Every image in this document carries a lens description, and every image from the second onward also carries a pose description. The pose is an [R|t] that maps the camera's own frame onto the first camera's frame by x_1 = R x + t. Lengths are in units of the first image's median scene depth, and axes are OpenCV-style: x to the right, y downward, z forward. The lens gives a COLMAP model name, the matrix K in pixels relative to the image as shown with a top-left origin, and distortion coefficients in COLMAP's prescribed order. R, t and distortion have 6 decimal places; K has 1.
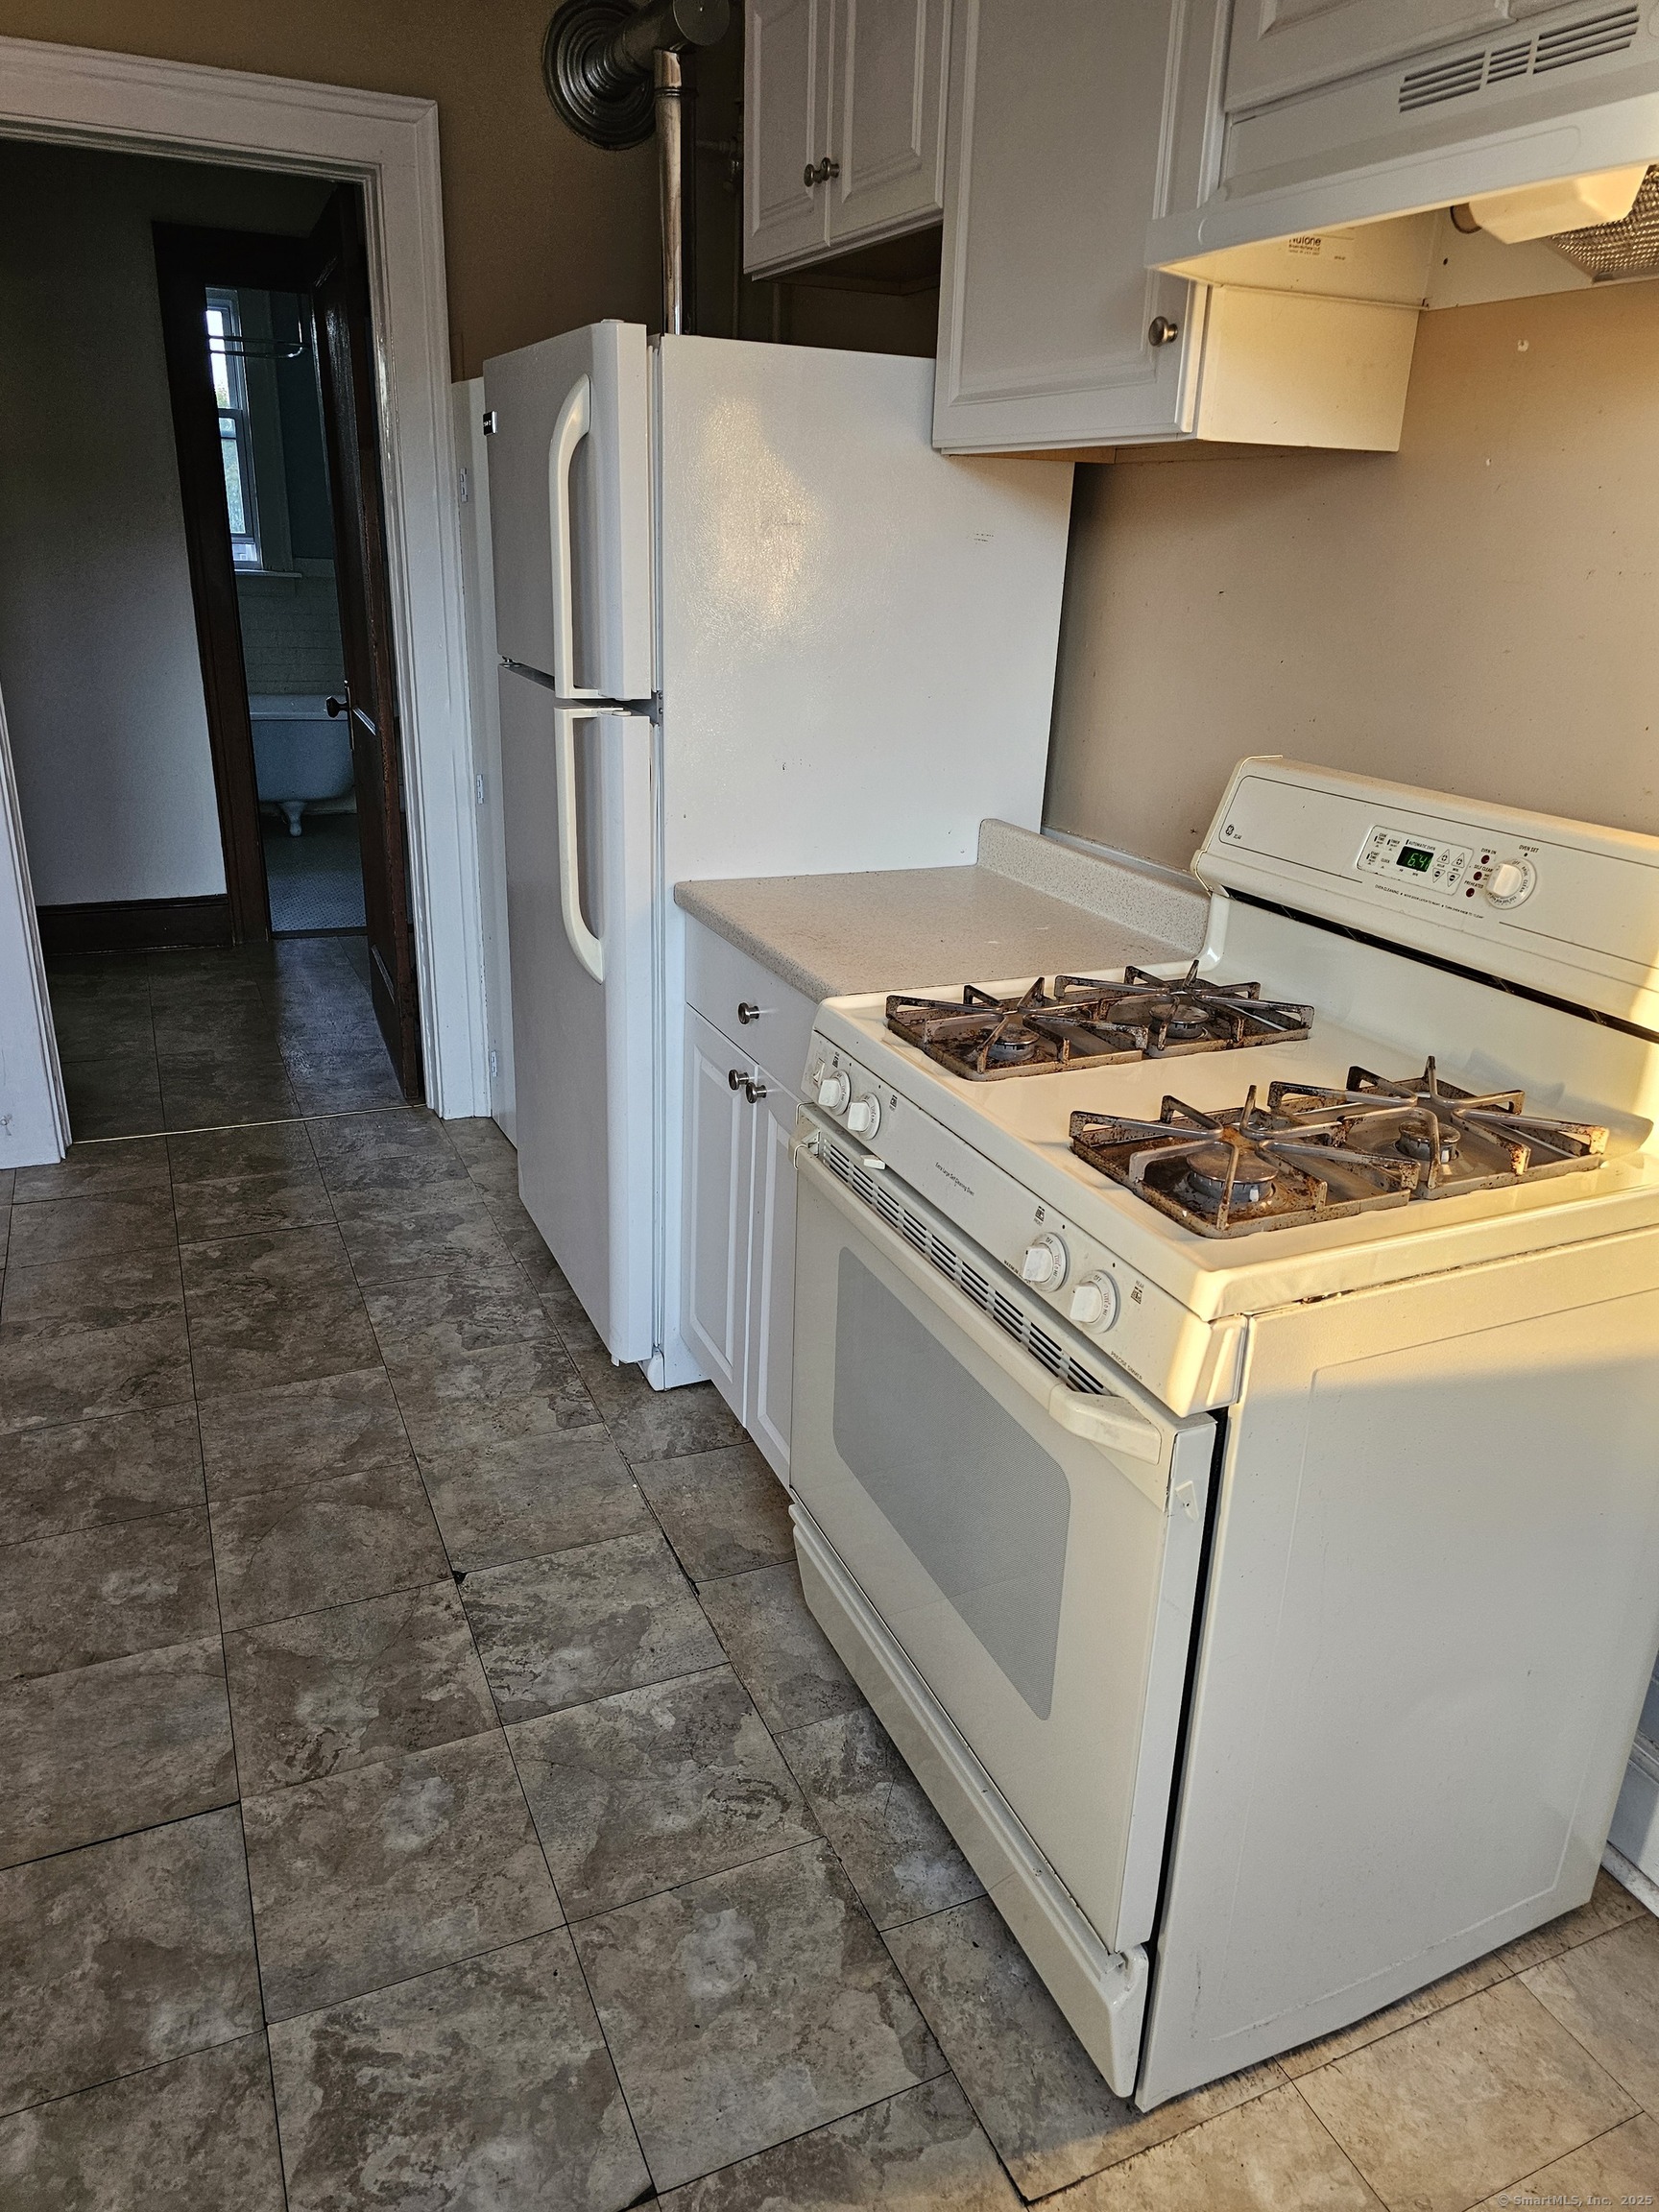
lens RADIAL K [[1523.8, 0, 830.7], [0, 1523.8, 1091.7], [0, 0, 1]] dist [0.052245, -0.047053]
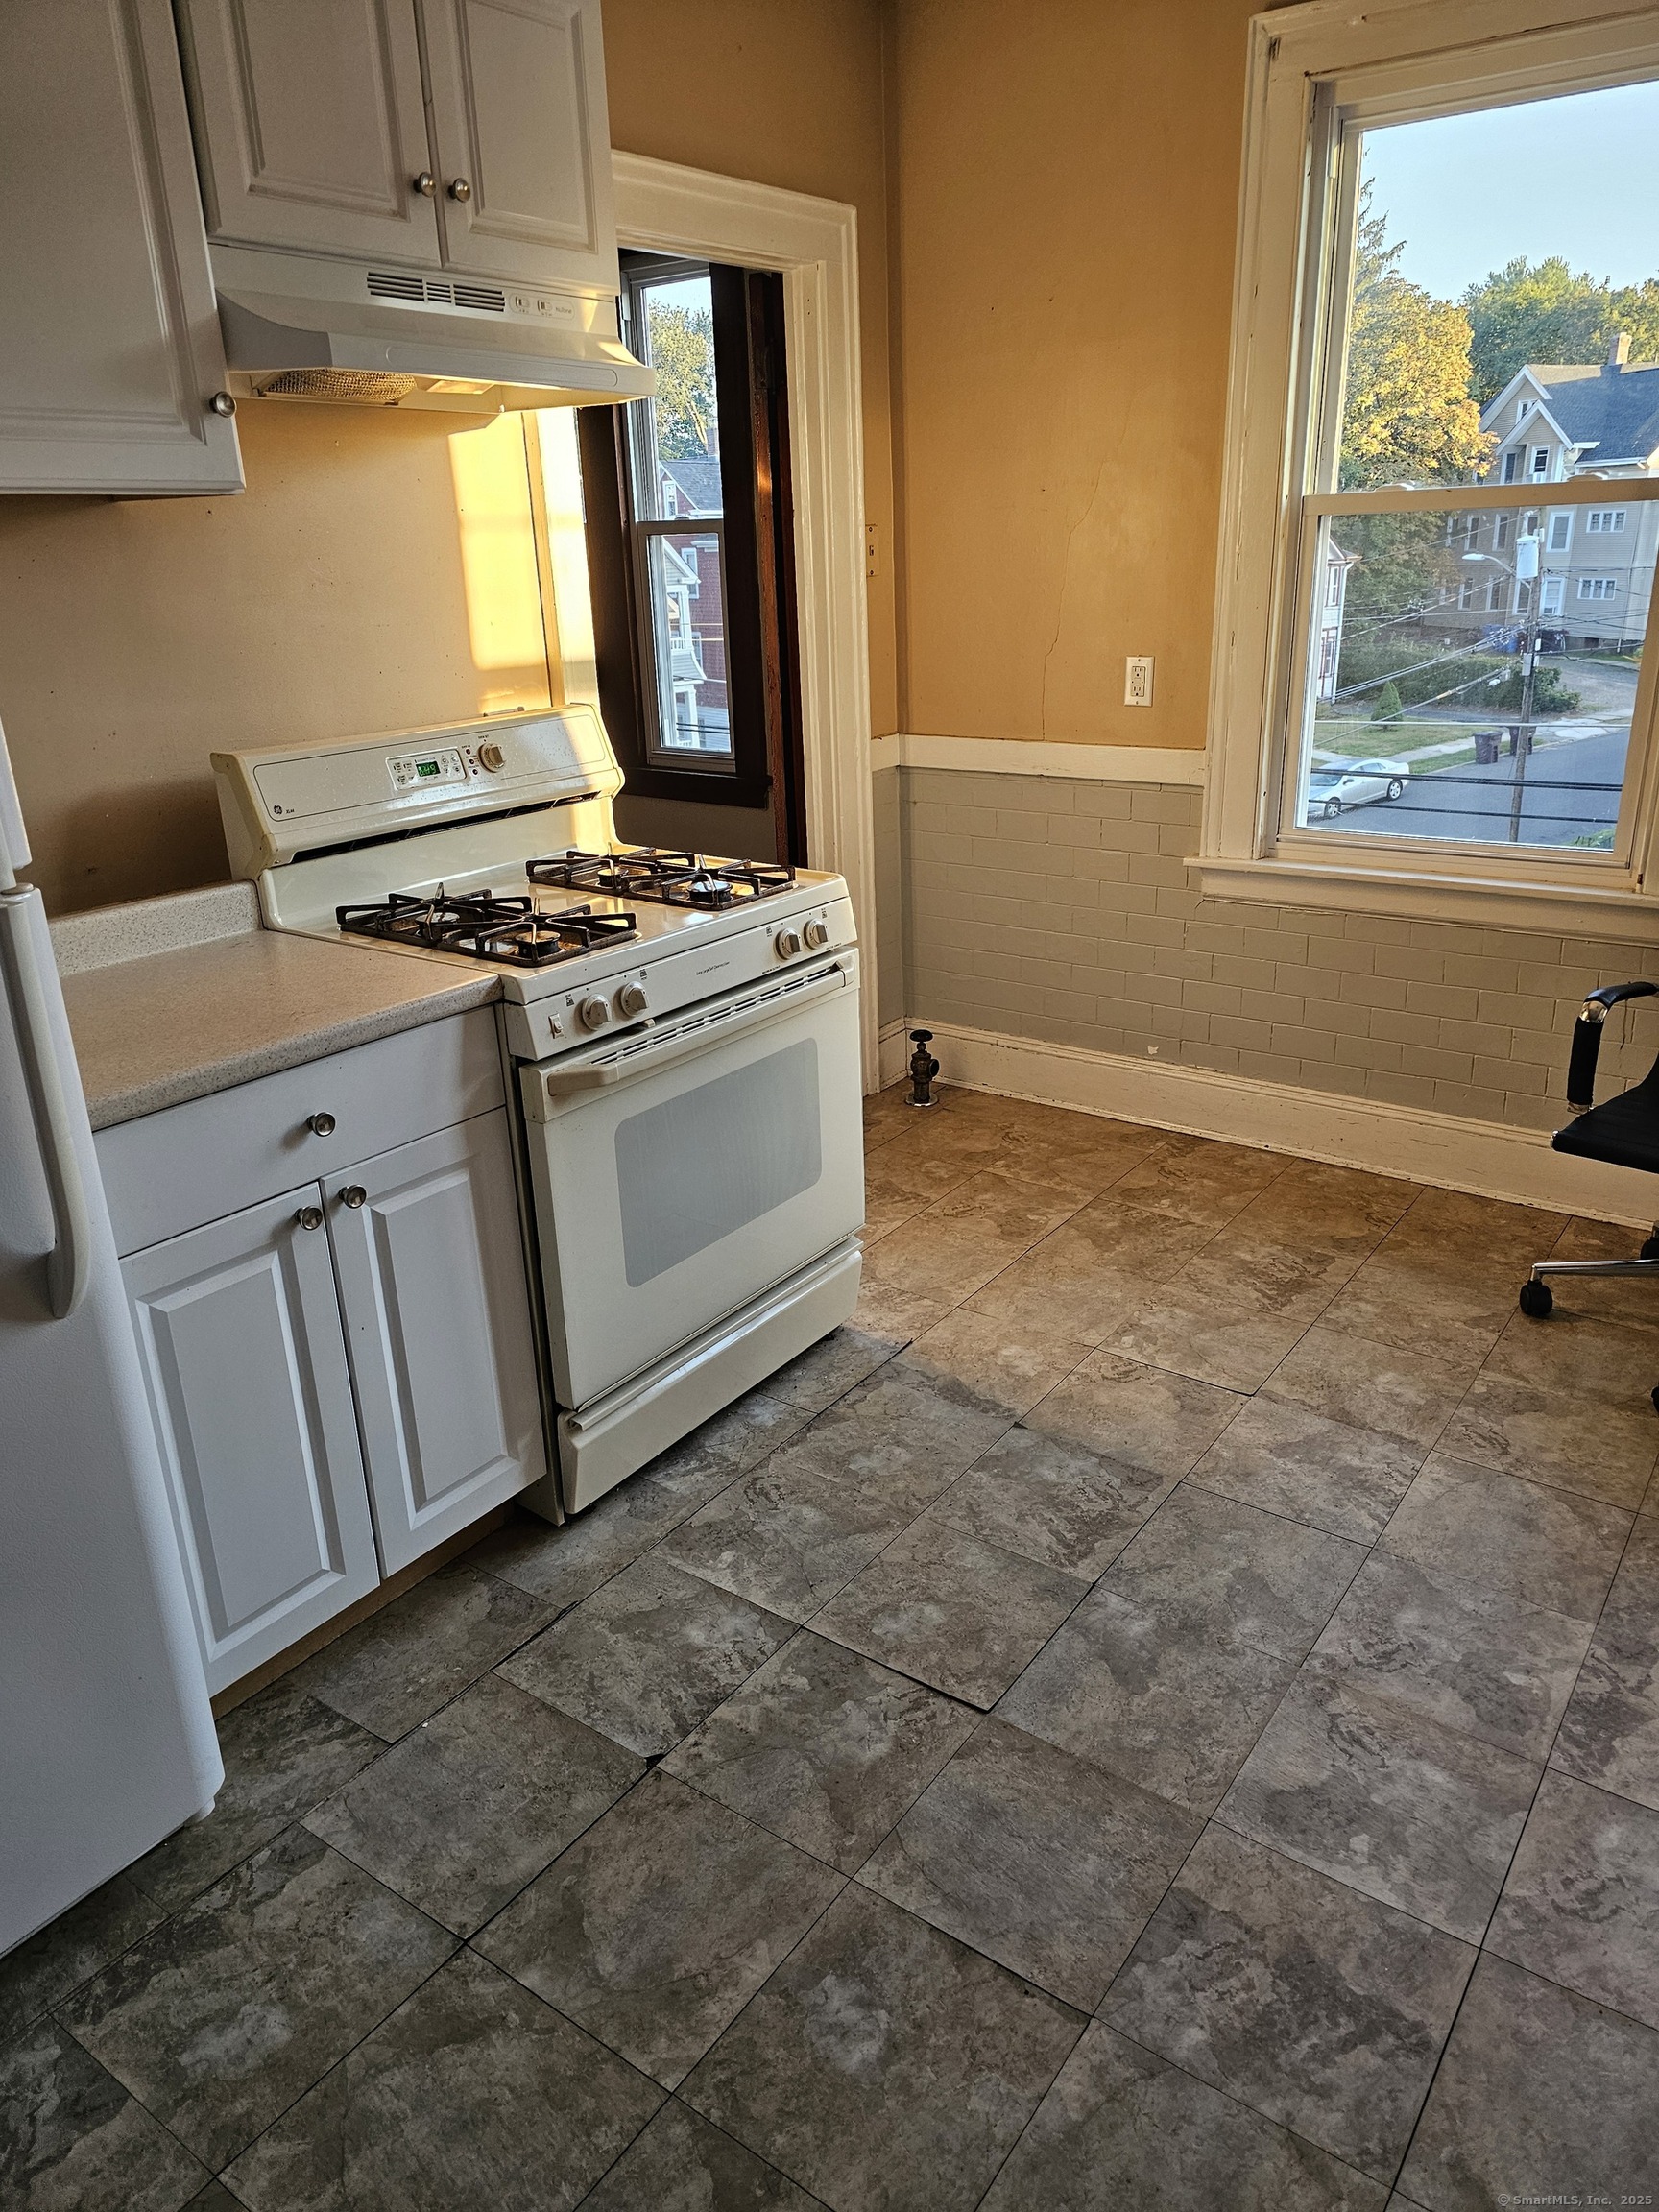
lens RADIAL K [[1475.7, 0, 859.8], [0, 1475.7, 1103.1], [0, 0, 1]] dist [0.050932, -0.060511]
pose [[-0.508622, -0.323705, 0.797821, -1.054976], [0.315279, 0.792248, 0.522439, -0.486939], [-0.801188, 0.517260, -0.300898, 1.170241]]
